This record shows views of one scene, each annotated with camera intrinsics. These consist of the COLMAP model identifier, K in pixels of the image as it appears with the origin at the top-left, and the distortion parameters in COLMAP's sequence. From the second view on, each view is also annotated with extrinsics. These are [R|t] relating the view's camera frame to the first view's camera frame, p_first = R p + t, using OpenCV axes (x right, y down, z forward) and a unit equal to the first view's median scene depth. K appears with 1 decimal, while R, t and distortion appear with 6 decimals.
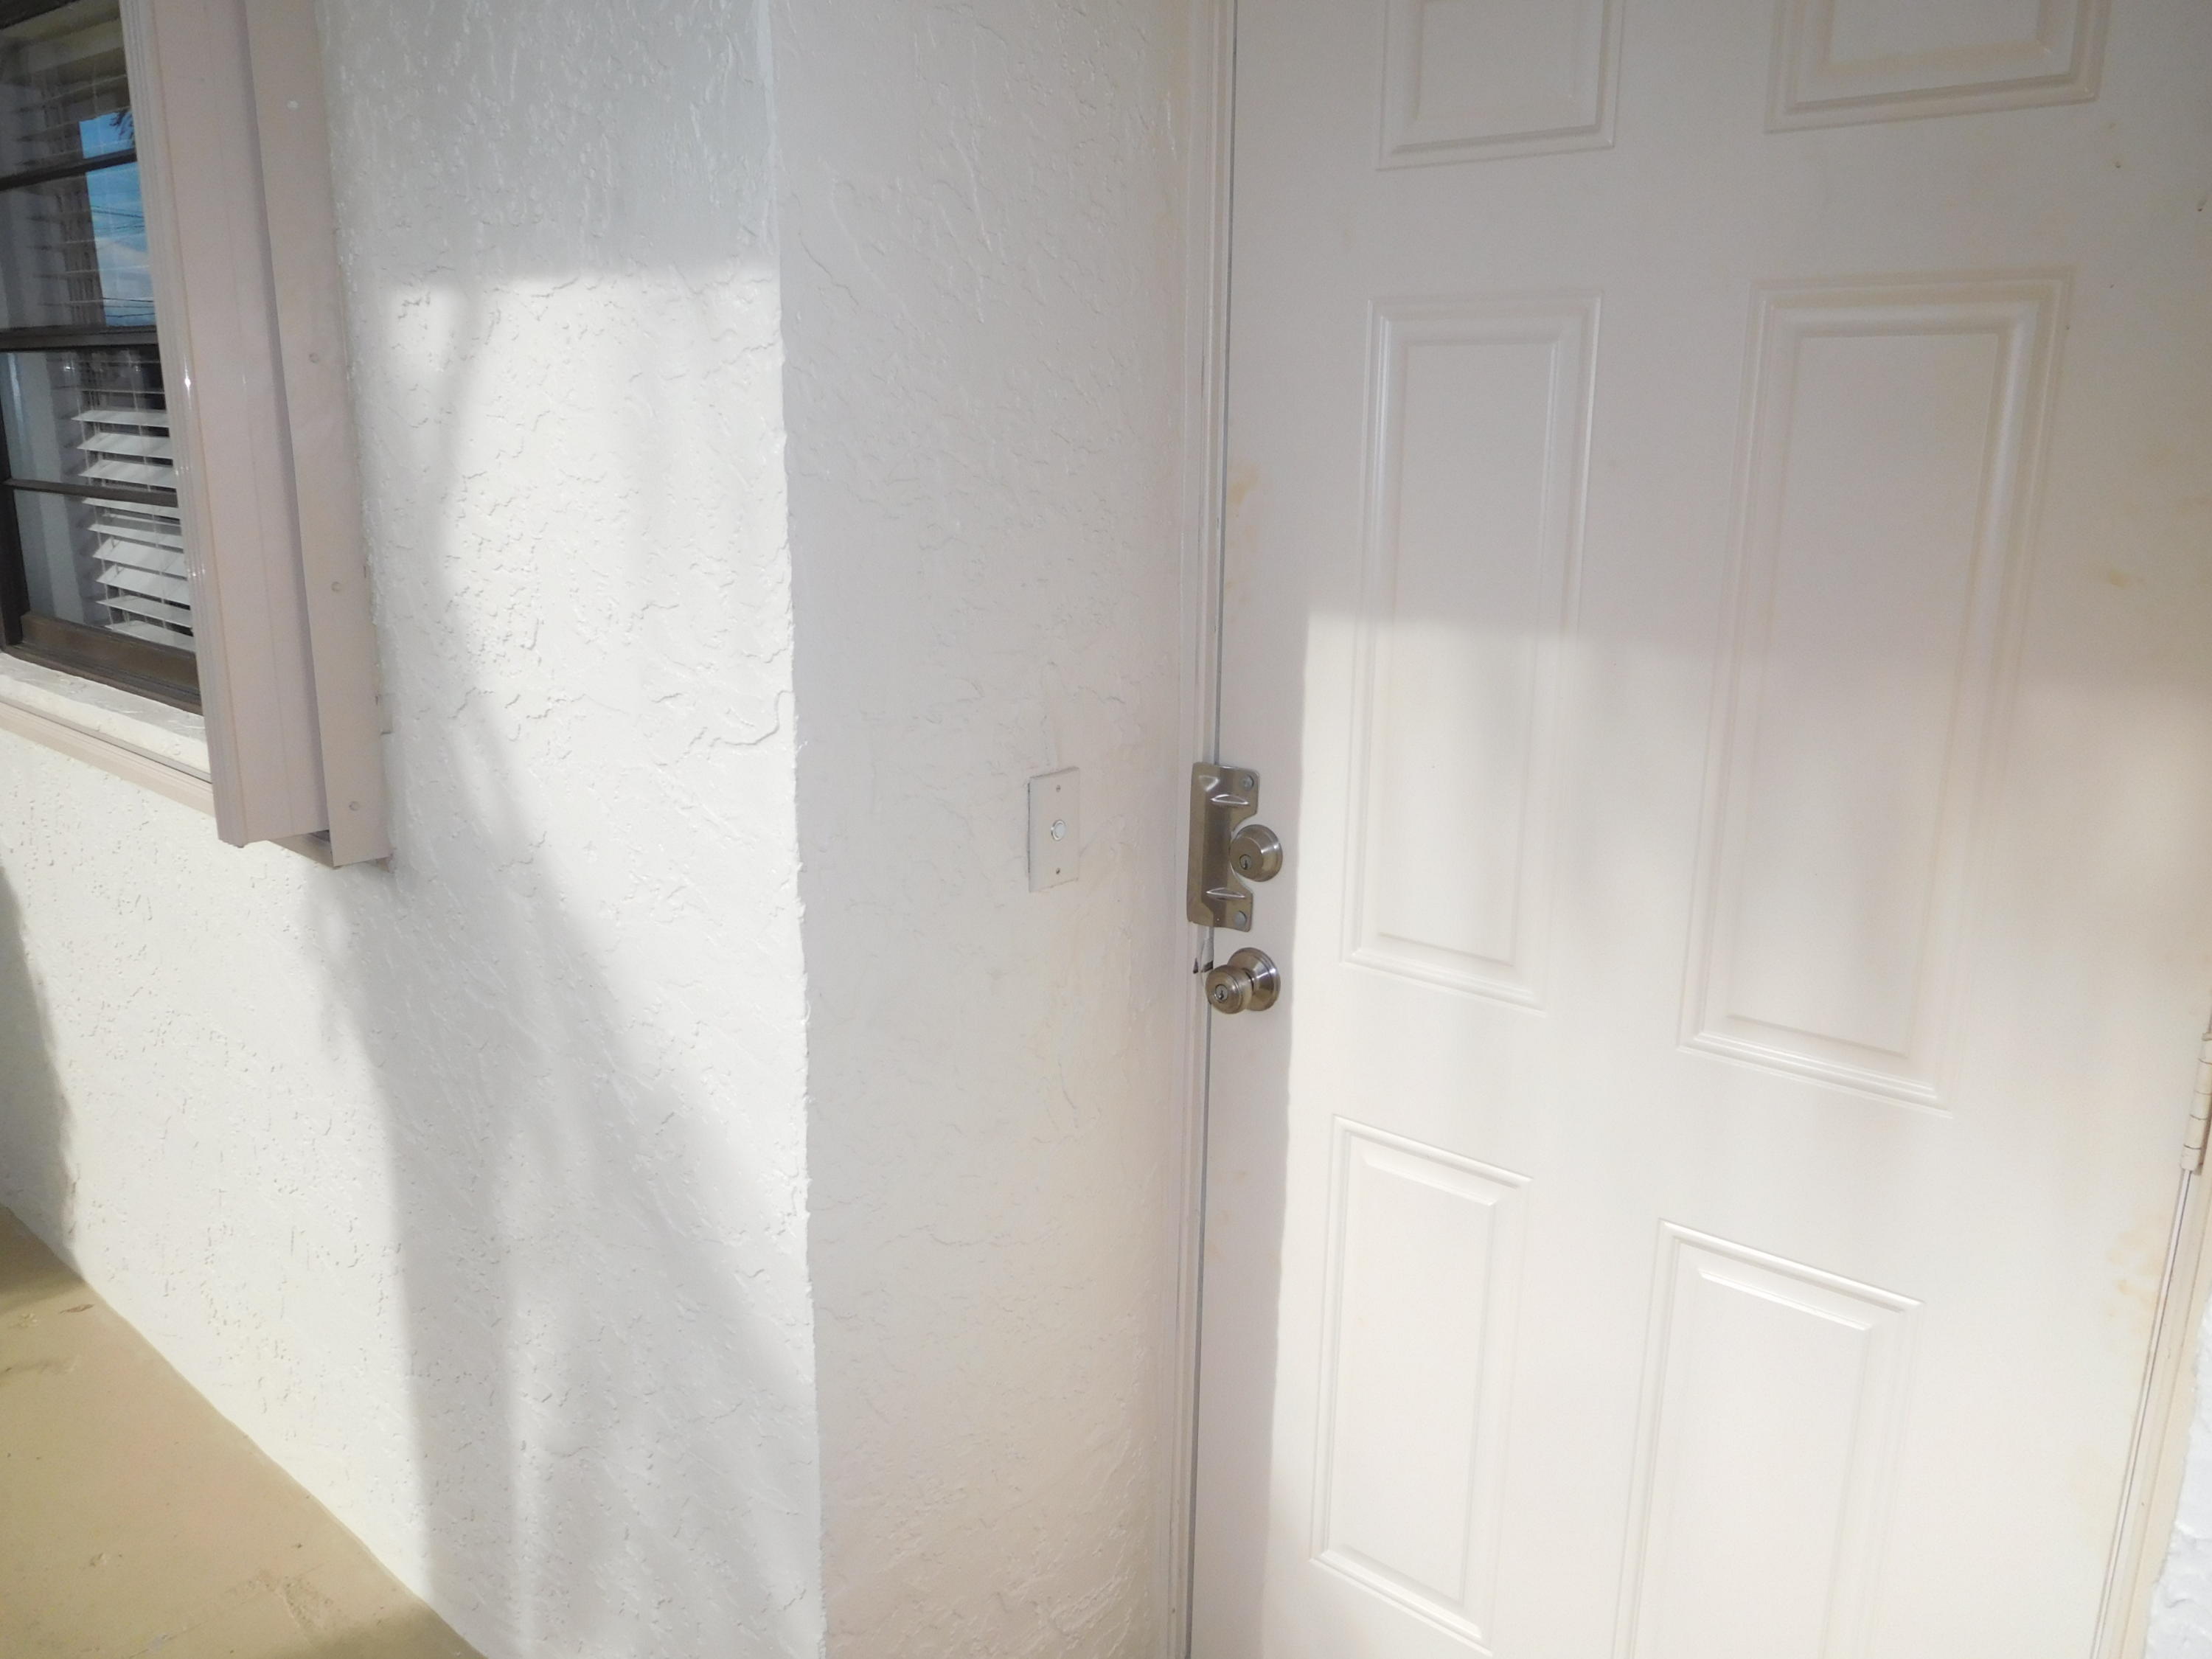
lens RADIAL K [[1680.1, 0, 1098.9], [0, 1680.1, 825.5], [0, 0, 1]] dist [-0.009727, 0.009575]
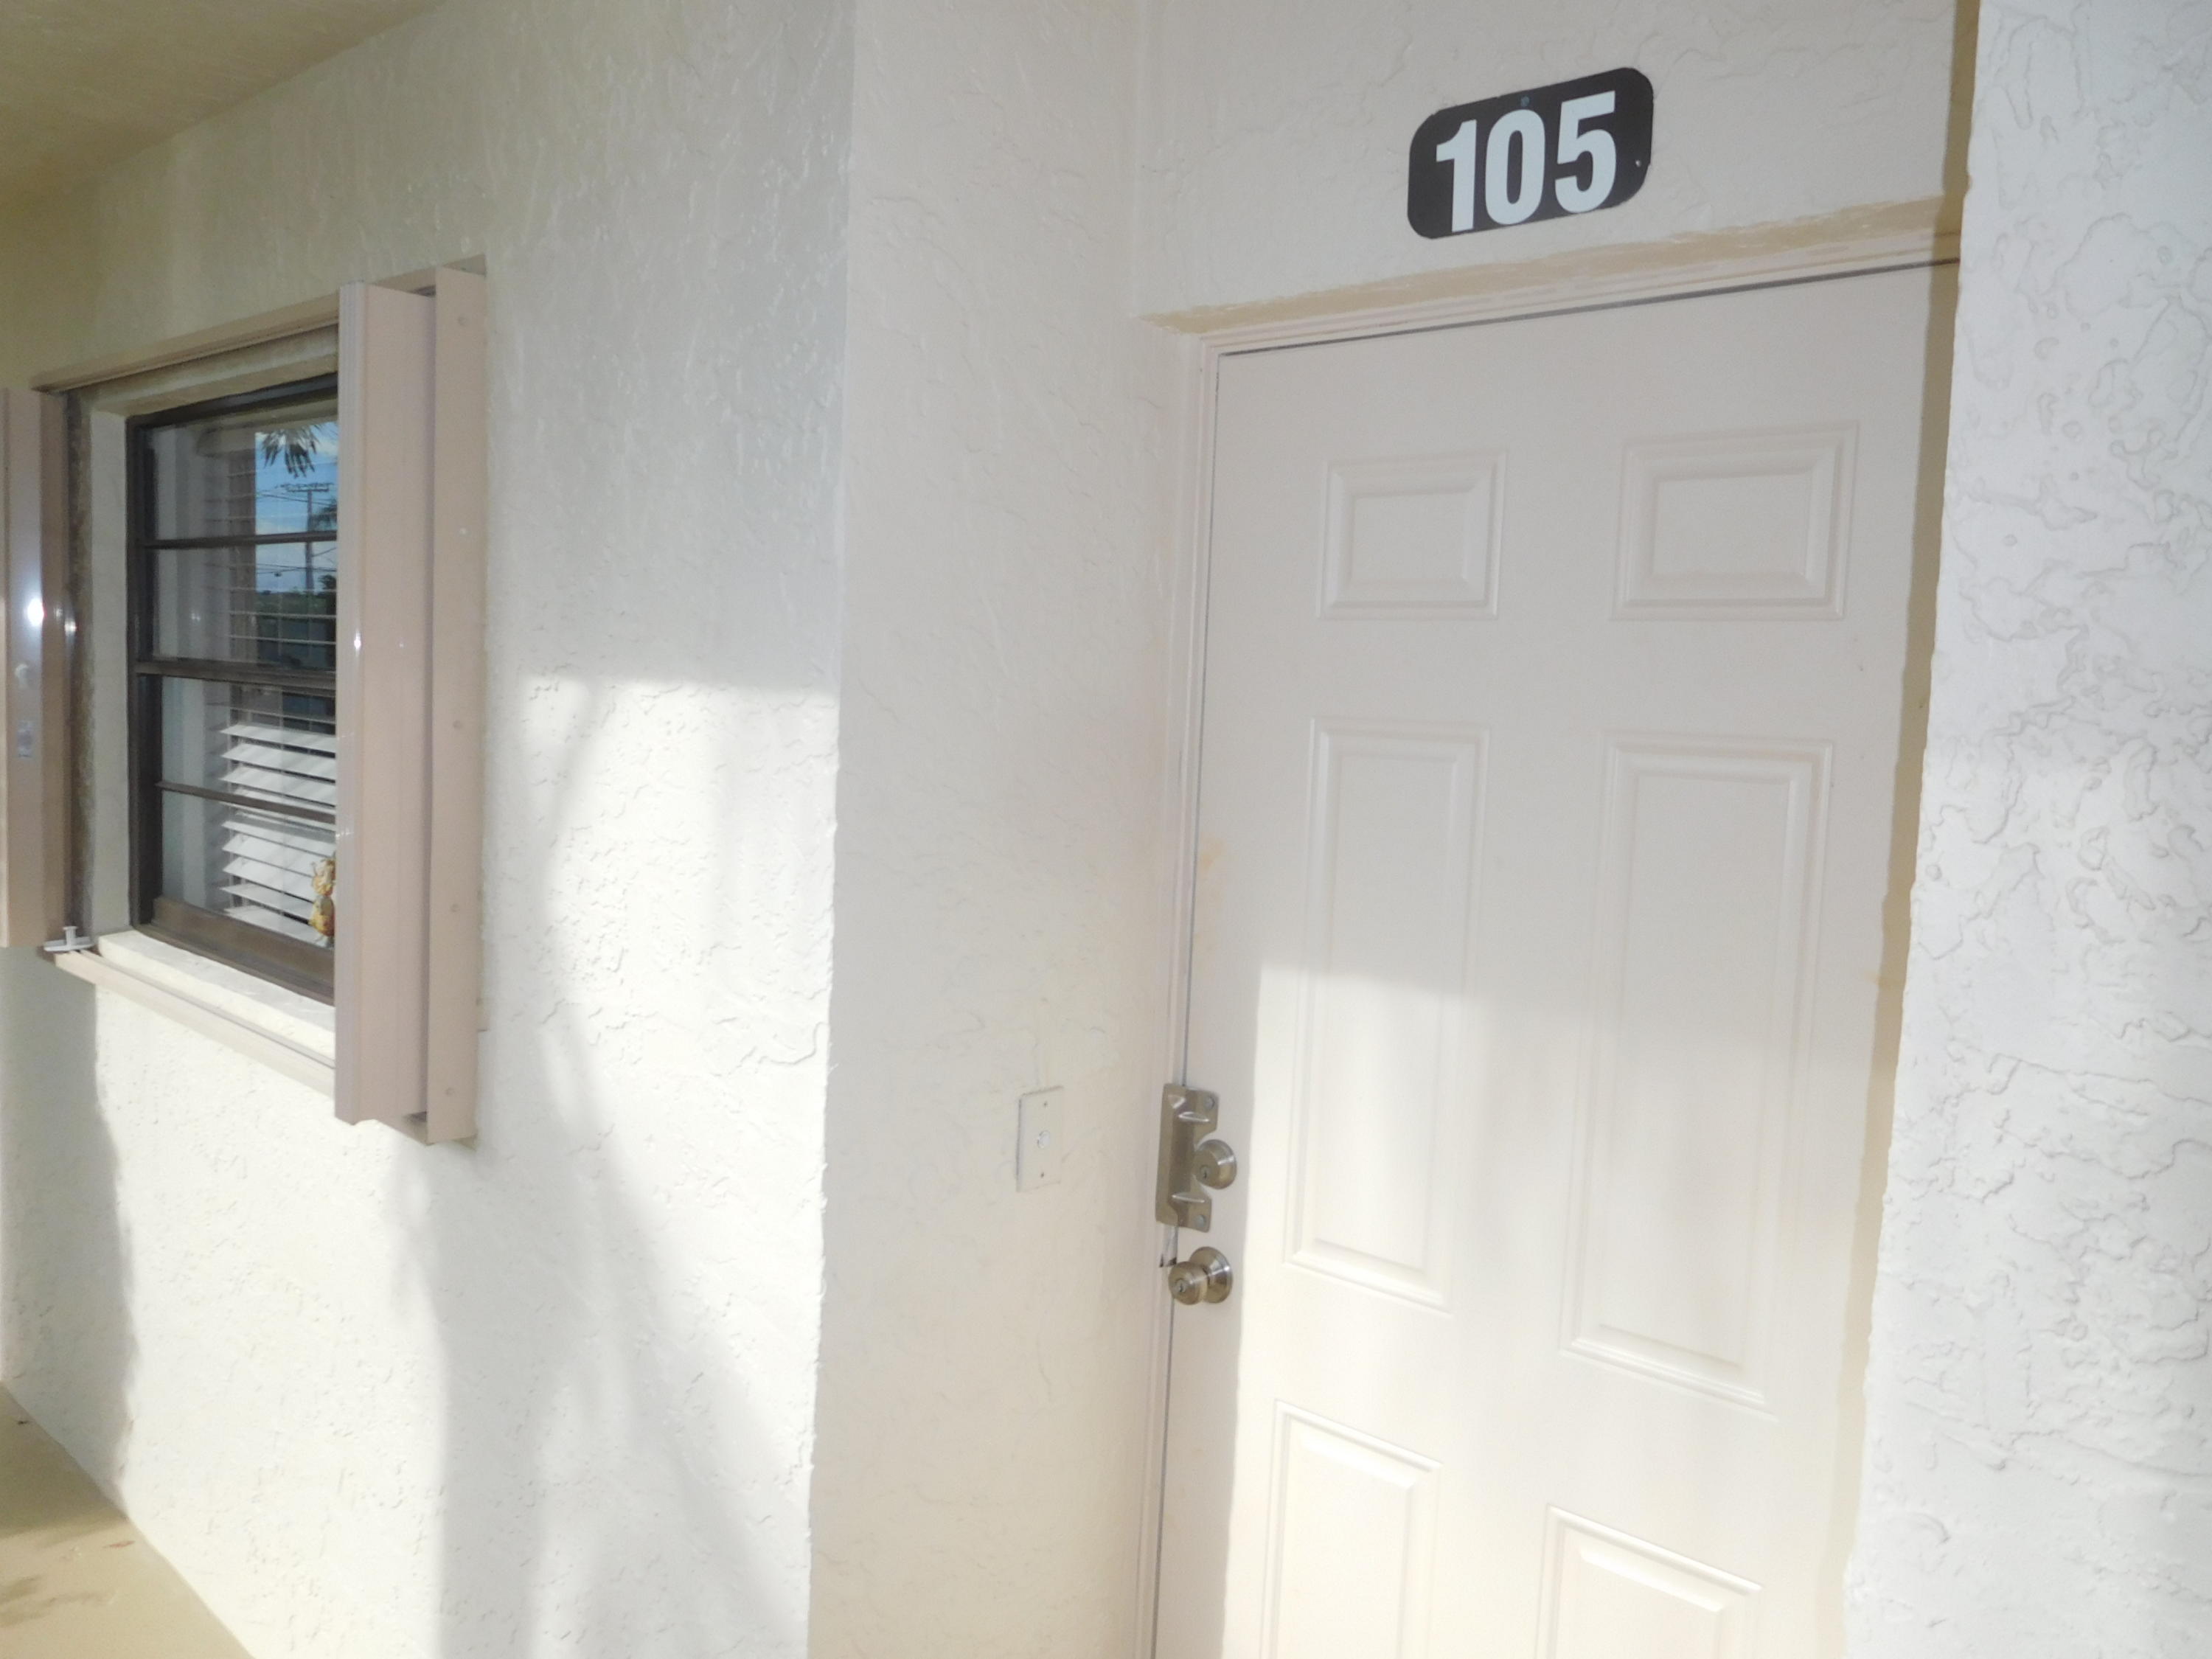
lens RADIAL K [[1680.1, 0, 1112.0], [0, 1680.1, 835.3], [0, 0, 1]] dist [-0.009727, 0.009575]
pose [[0.999192, 0.037819, -0.013617, 0.030489], [-0.039483, 0.986964, -0.156025, -0.025106], [0.007538, 0.156436, 0.987659, -0.194388]]
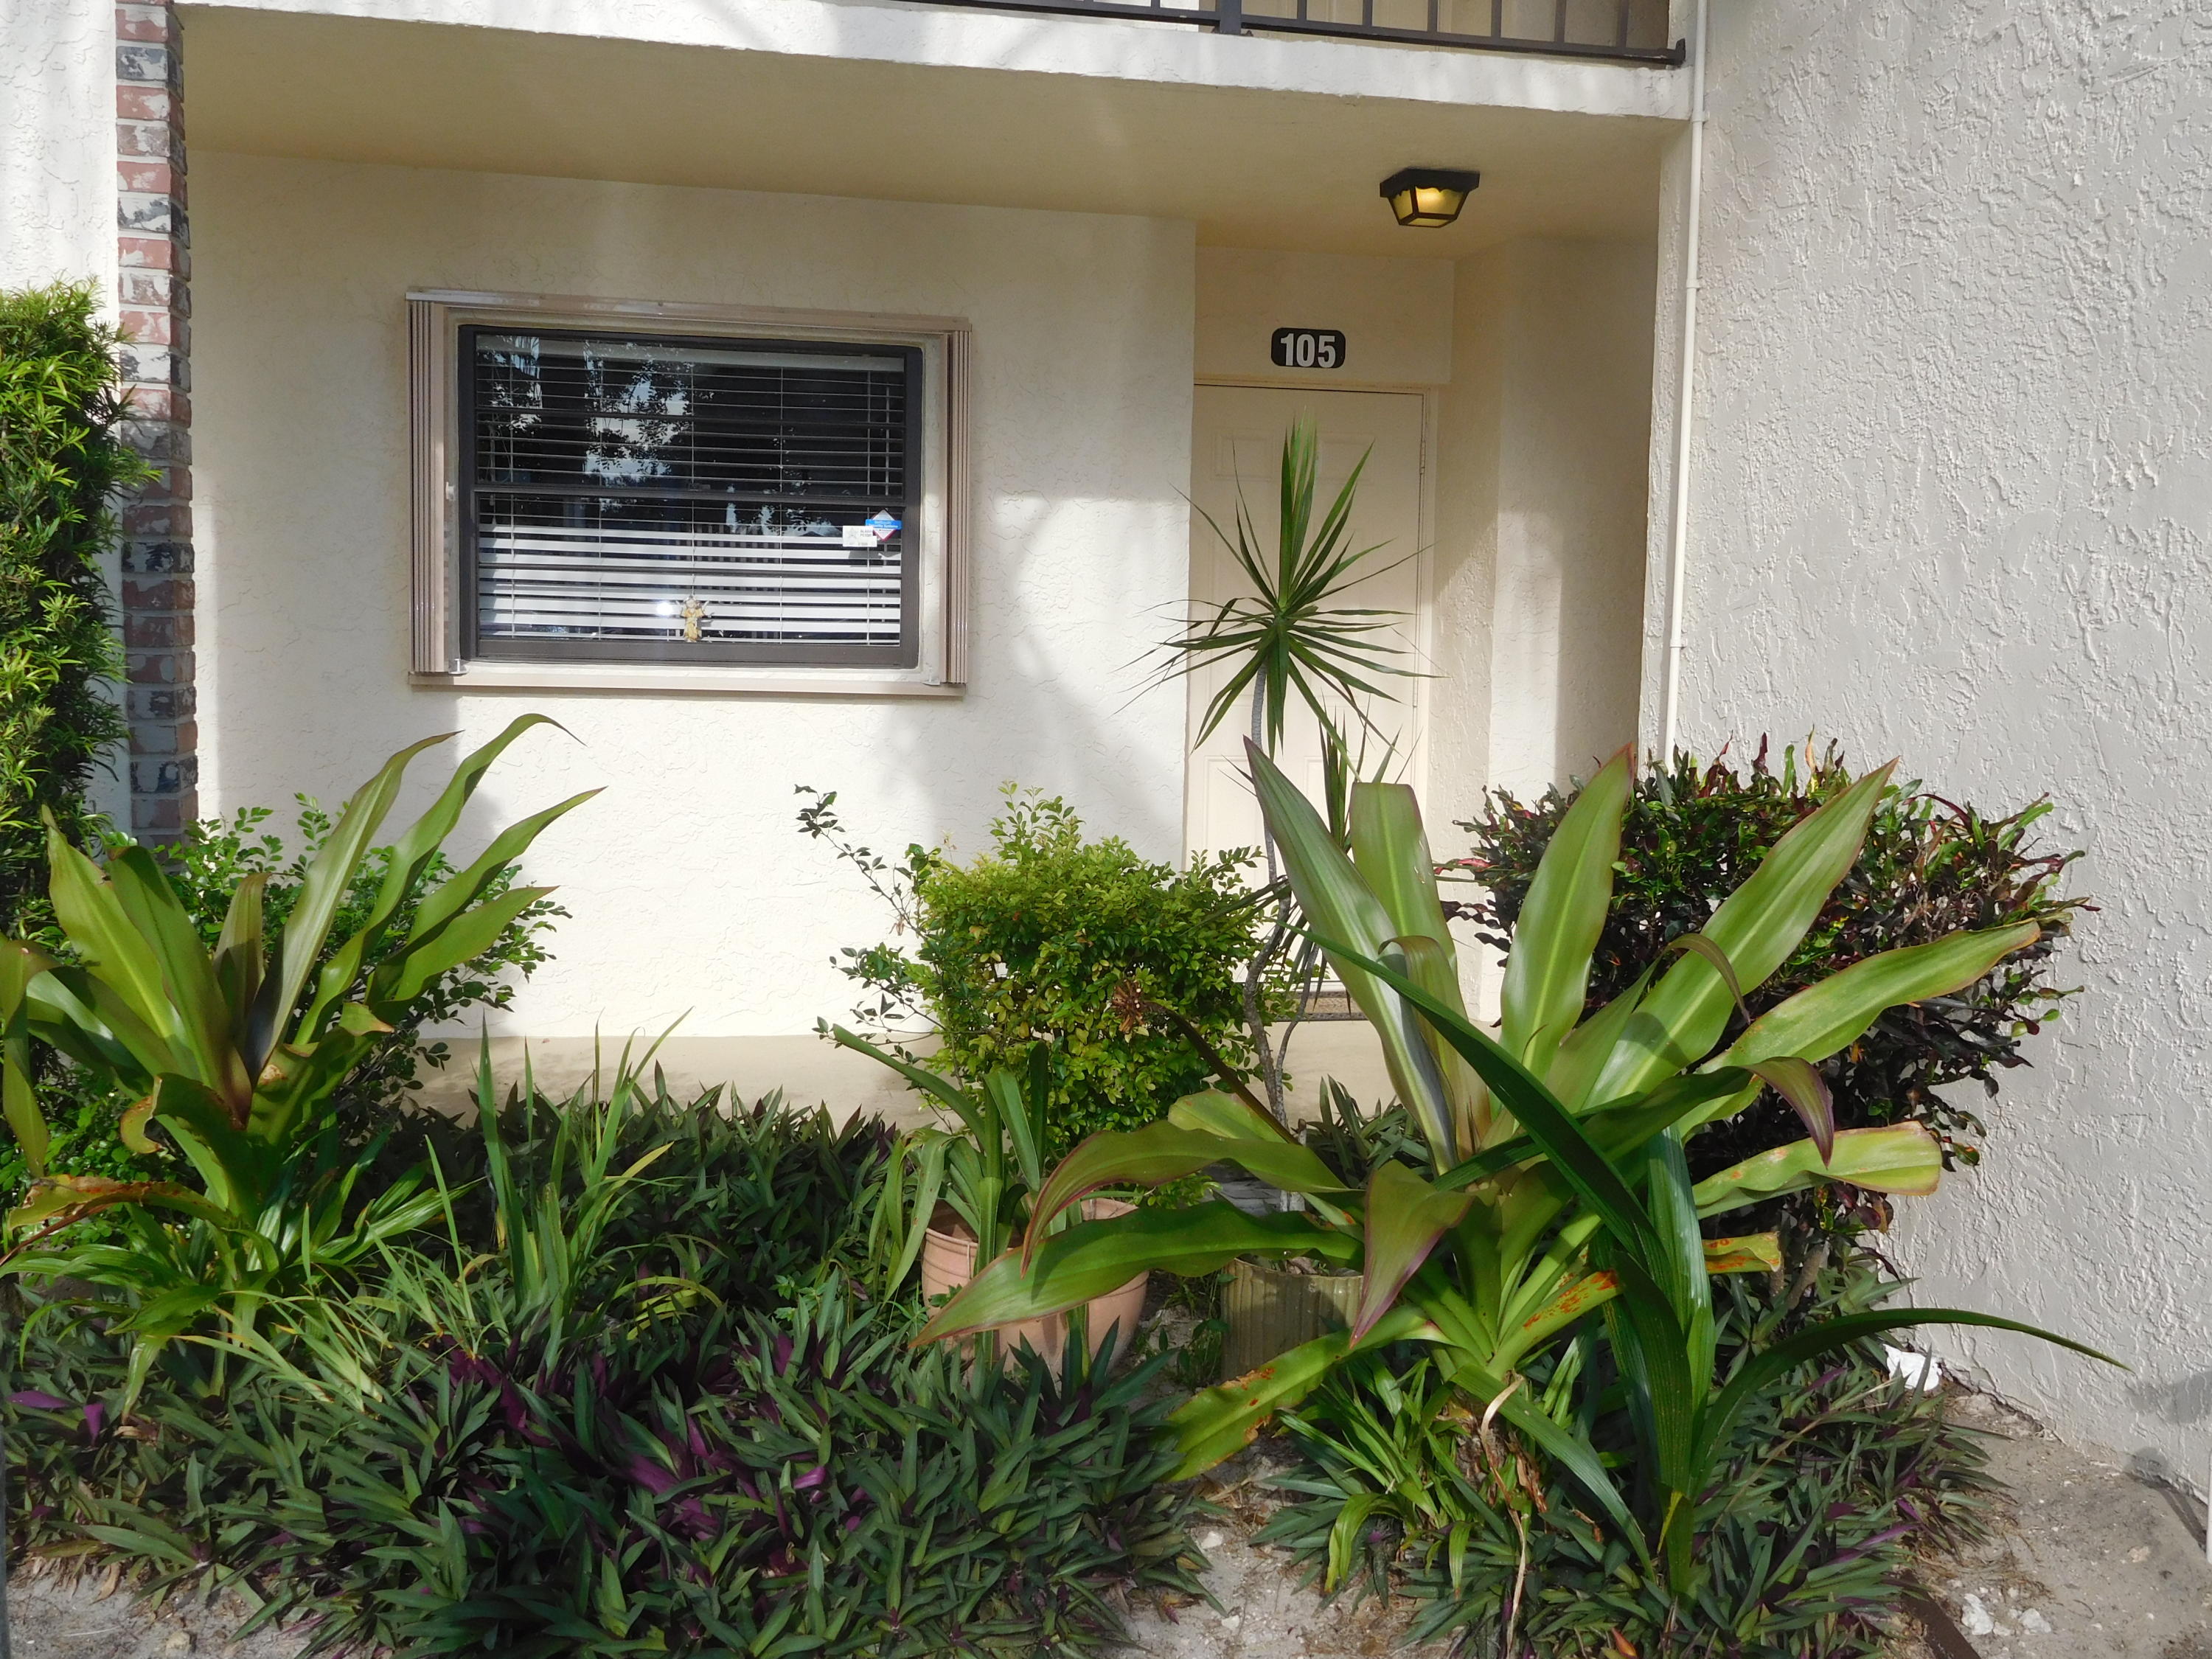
lens RADIAL K [[2122.1, 0, 1084.6], [0, 2122.1, 813.8], [0, 0, 1]] dist [0.016671, 0.000000]
pose [[0.613712, -0.069349, 0.786478, -3.181096], [0.171353, 0.984091, -0.046938, 0.426371], [-0.770711, 0.163572, 0.615832, -1.318758]]
